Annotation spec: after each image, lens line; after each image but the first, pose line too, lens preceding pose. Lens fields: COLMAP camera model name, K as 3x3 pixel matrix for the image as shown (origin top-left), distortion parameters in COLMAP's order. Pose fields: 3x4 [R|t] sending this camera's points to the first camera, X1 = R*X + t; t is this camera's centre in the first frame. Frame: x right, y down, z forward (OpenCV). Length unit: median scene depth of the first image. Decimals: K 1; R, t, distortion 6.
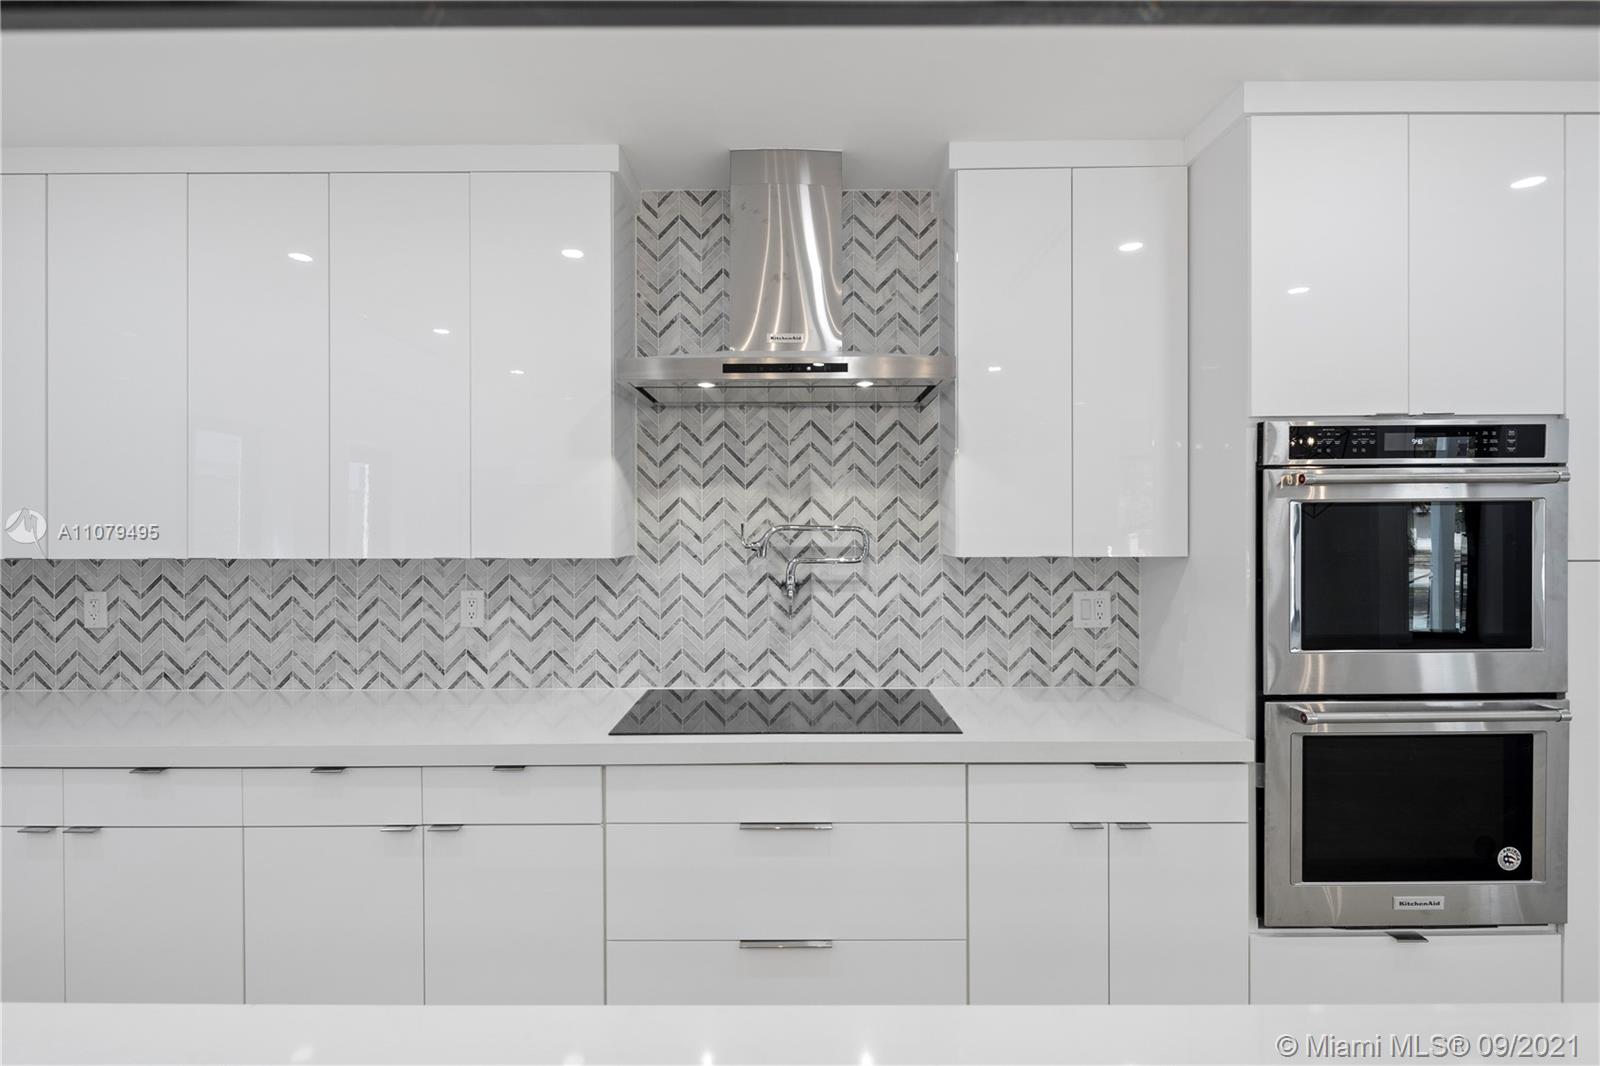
lens RADIAL K [[774.2, 0, 795.7], [0, 774.2, 525.5], [0, 0, 1]] dist [0.003479, -0.001279]
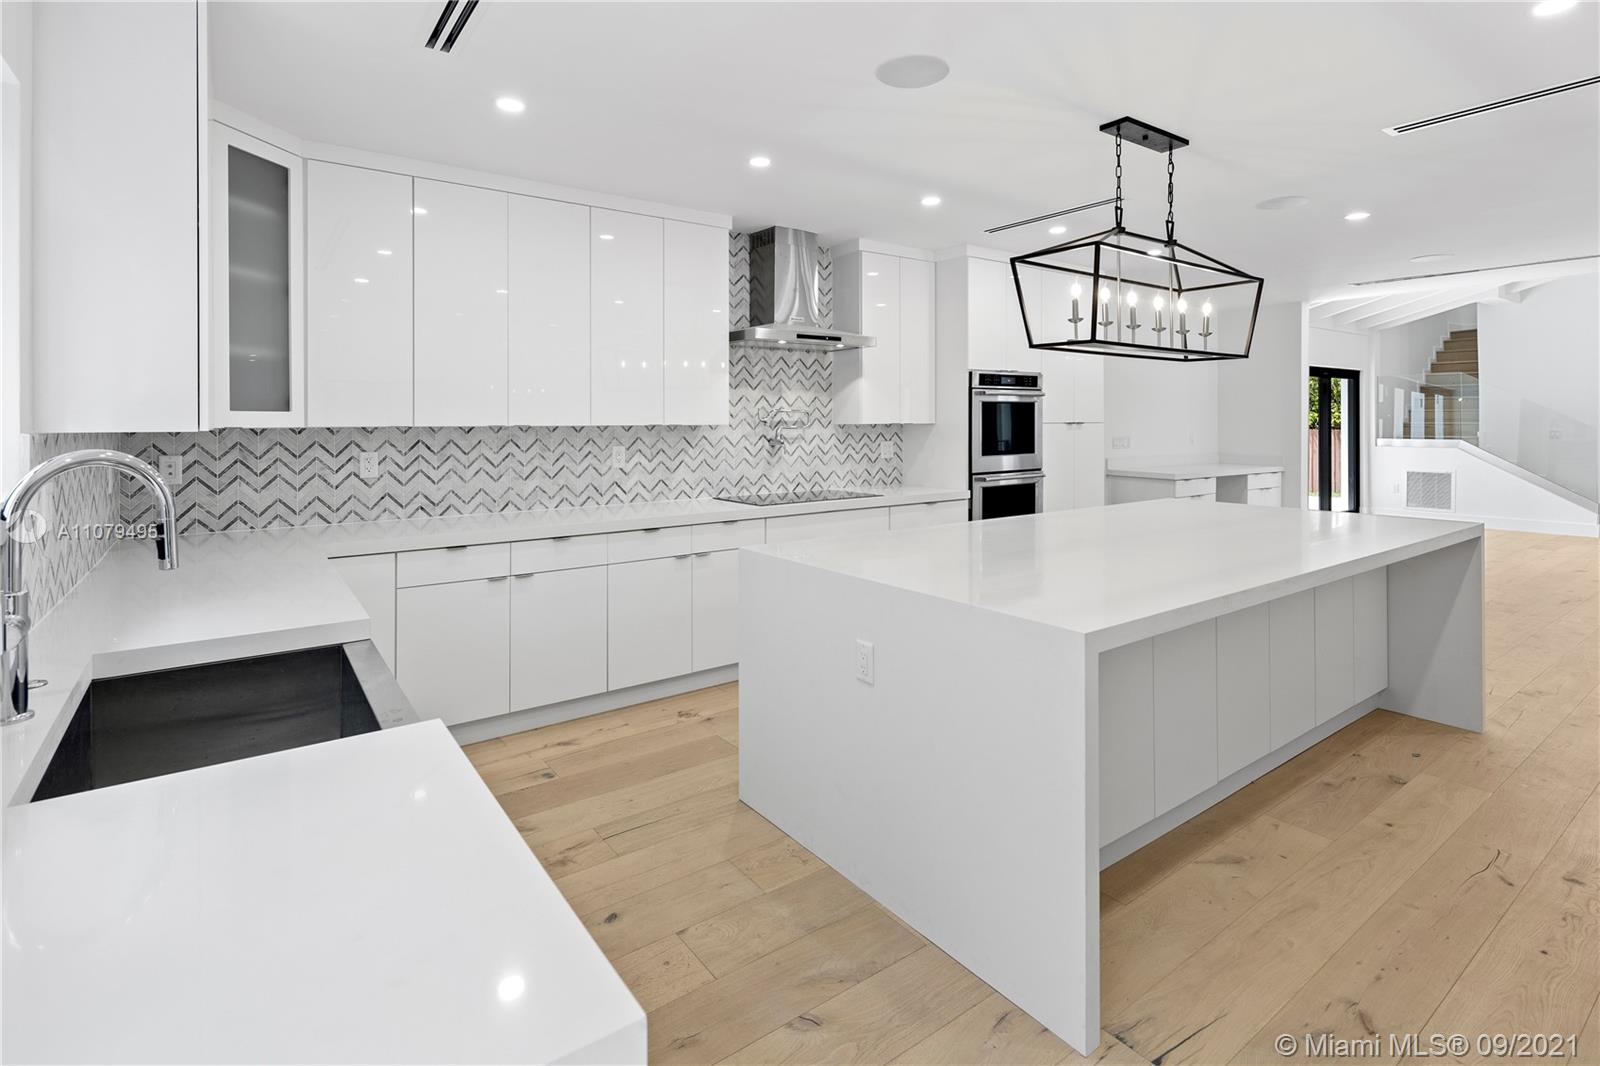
lens RADIAL K [[774.2, 0, 791.3], [0, 774.2, 420.5], [0, 0, 1]] dist [0.003479, -0.001279]
pose [[0.808983, 0.000985, 0.587831, -1.115399], [0.001836, 0.999989, -0.004202, 0.035269], [-0.587829, 0.004478, 0.808973, -0.603785]]
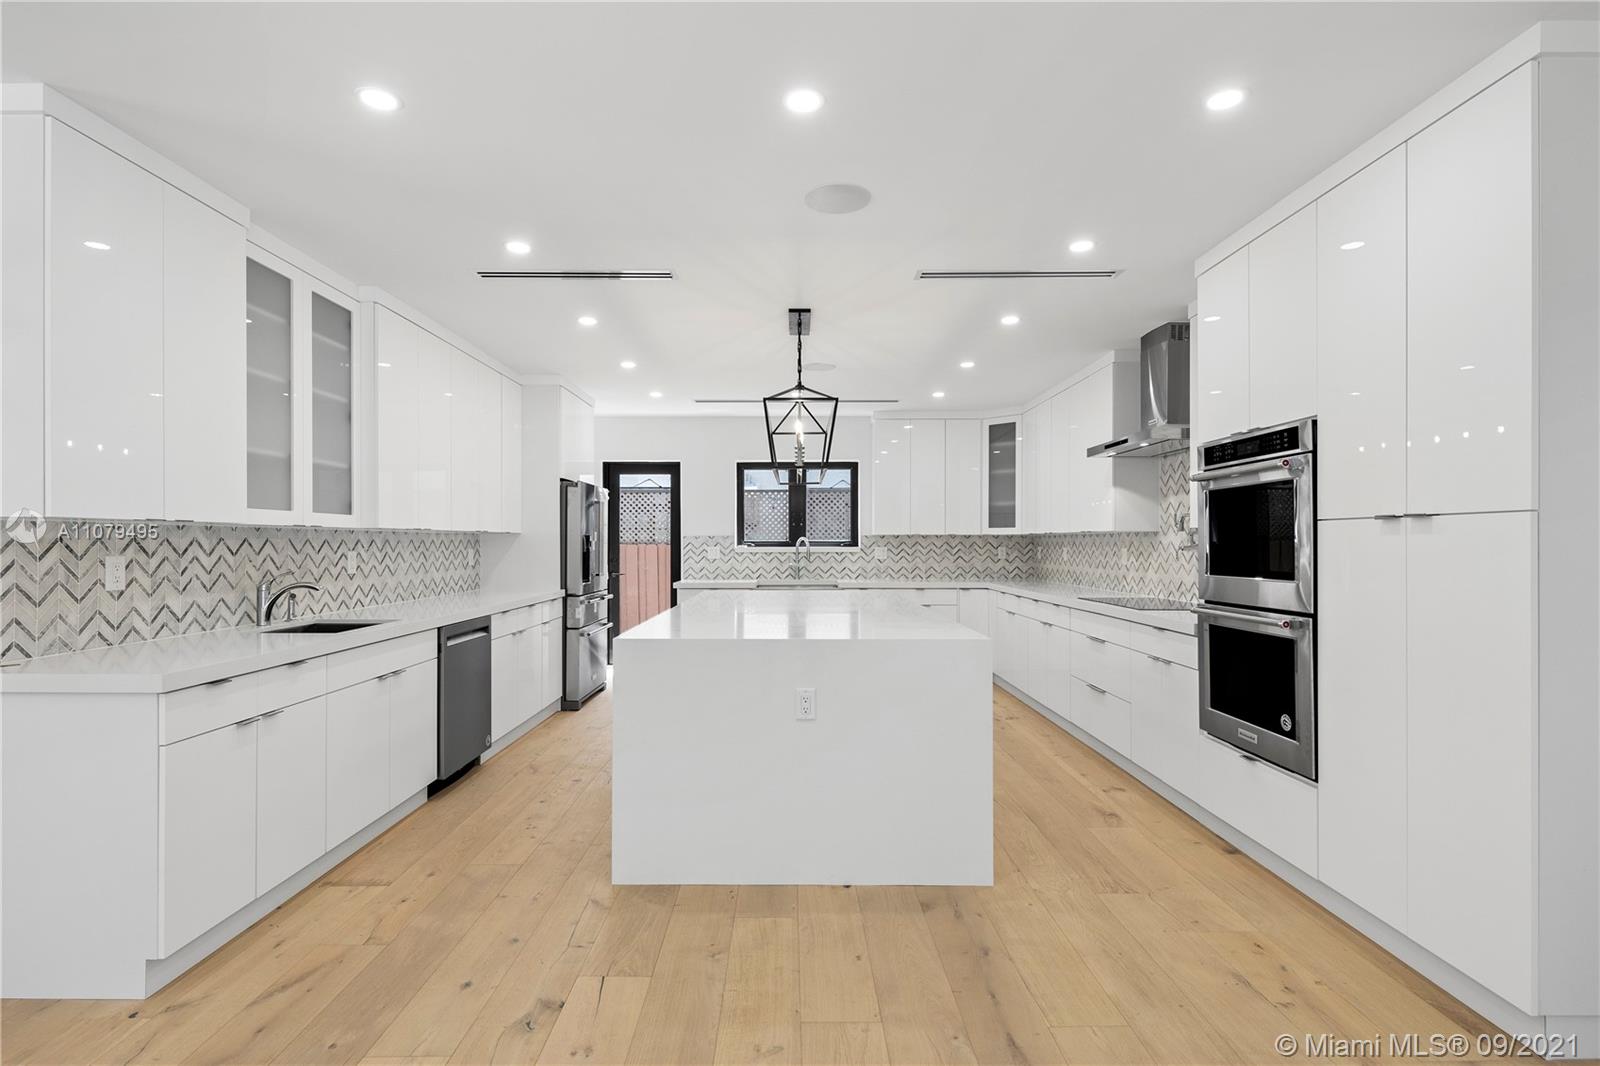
lens RADIAL K [[774.2, 0, 797.9], [0, 774.2, 544.0], [0, 0, 1]] dist [0.003479, -0.001279]
pose [[0.013866, 0.004537, -0.999894, 1.786934], [-0.003425, 0.999984, 0.004490, 0.064743], [0.999898, 0.003363, 0.013881, 0.037284]]
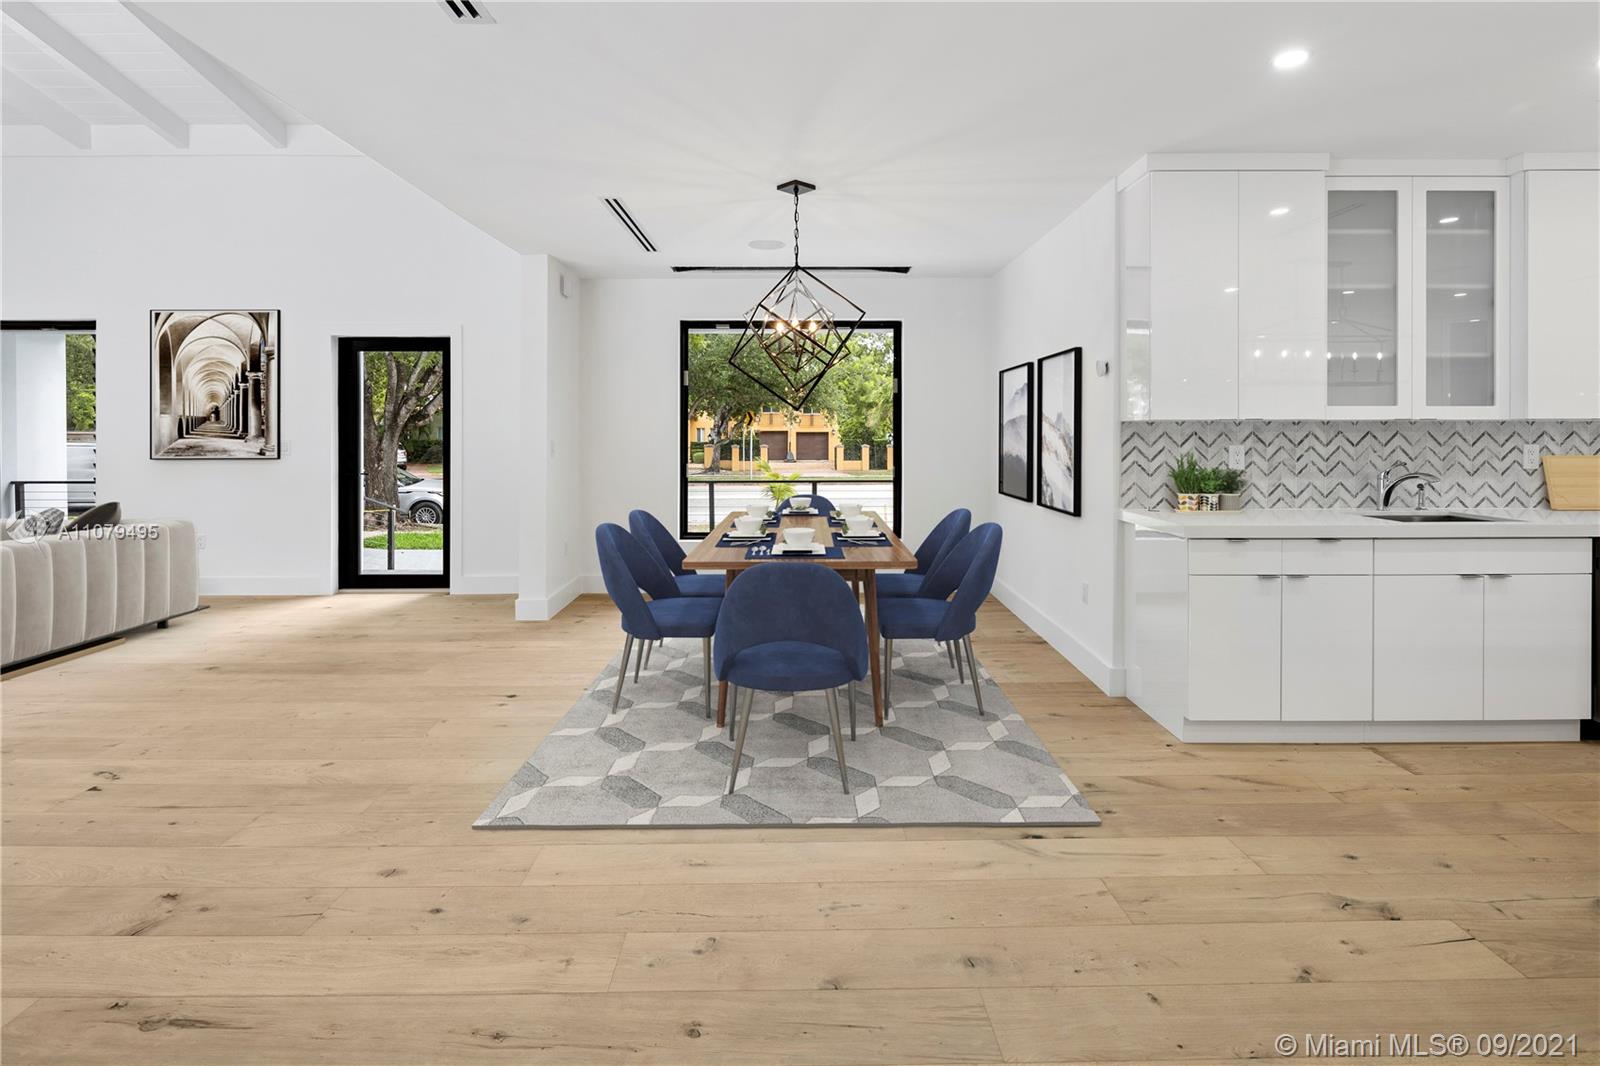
lens RADIAL K [[774.2, 0, 790.8], [0, 774.2, 438.3], [0, 0, 1]] dist [0.003479, -0.001279]
pose [[-0.999919, 0.004474, -0.011953, 1.583238], [0.004339, 0.999926, 0.011358, 0.055836], [0.012003, 0.011305, -0.999864, 0.589701]]
